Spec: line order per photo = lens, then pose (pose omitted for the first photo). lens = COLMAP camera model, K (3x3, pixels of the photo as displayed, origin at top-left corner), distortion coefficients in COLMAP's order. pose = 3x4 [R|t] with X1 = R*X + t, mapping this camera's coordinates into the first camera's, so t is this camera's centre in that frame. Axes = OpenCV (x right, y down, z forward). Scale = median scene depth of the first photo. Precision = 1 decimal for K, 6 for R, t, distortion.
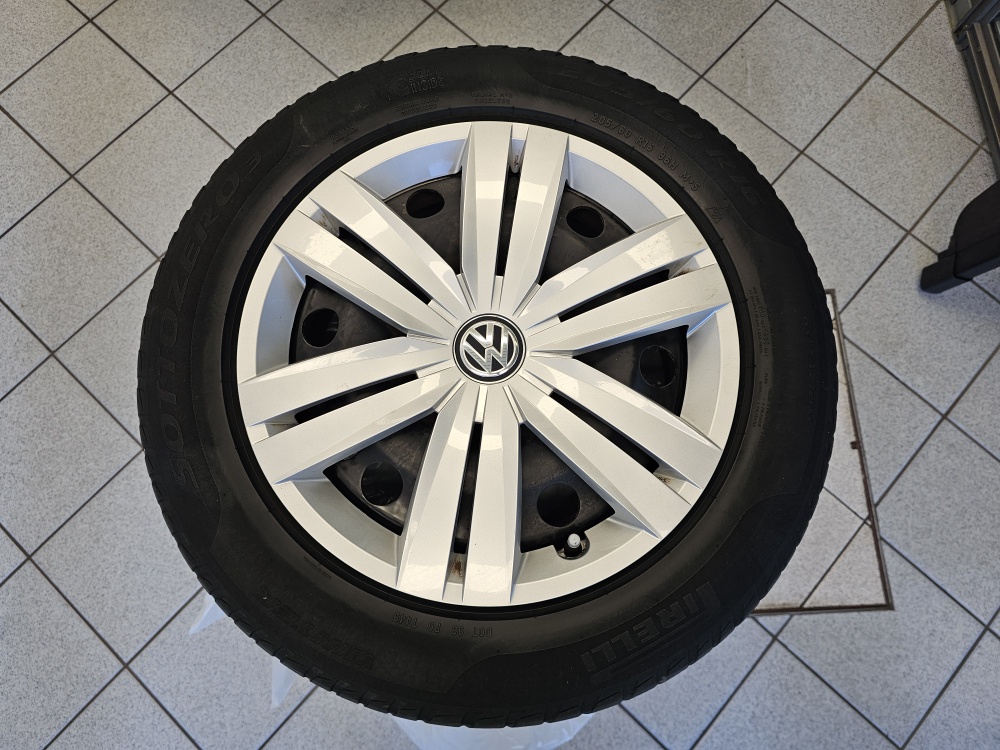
lens RADIAL K [[686.9, 0, 505.3], [0, 686.9, 371.6], [0, 0, 1]] dist [0.050484, -0.056612]
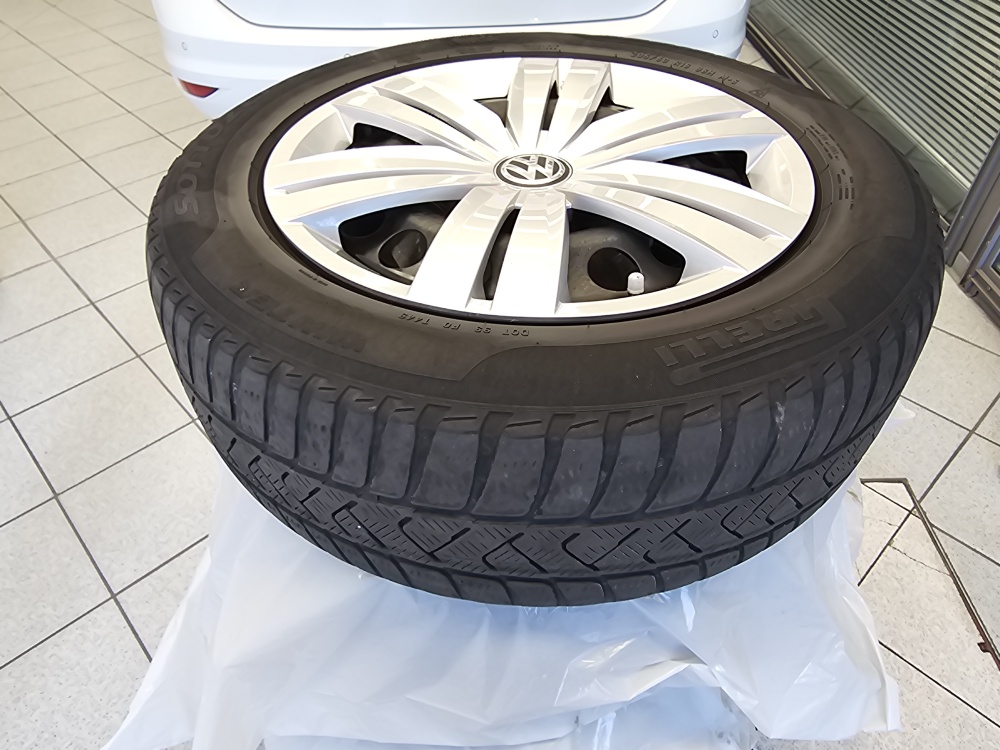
lens RADIAL K [[693.0, 0, 491.4], [0, 693.0, 373.5], [0, 0, 1]] dist [0.002389, -0.000820]
pose [[0.997023, 0.026173, -0.072527, -0.001795], [-0.061159, 0.841267, -0.537149, 0.319436], [0.046956, 0.539985, 0.840364, 0.159210]]
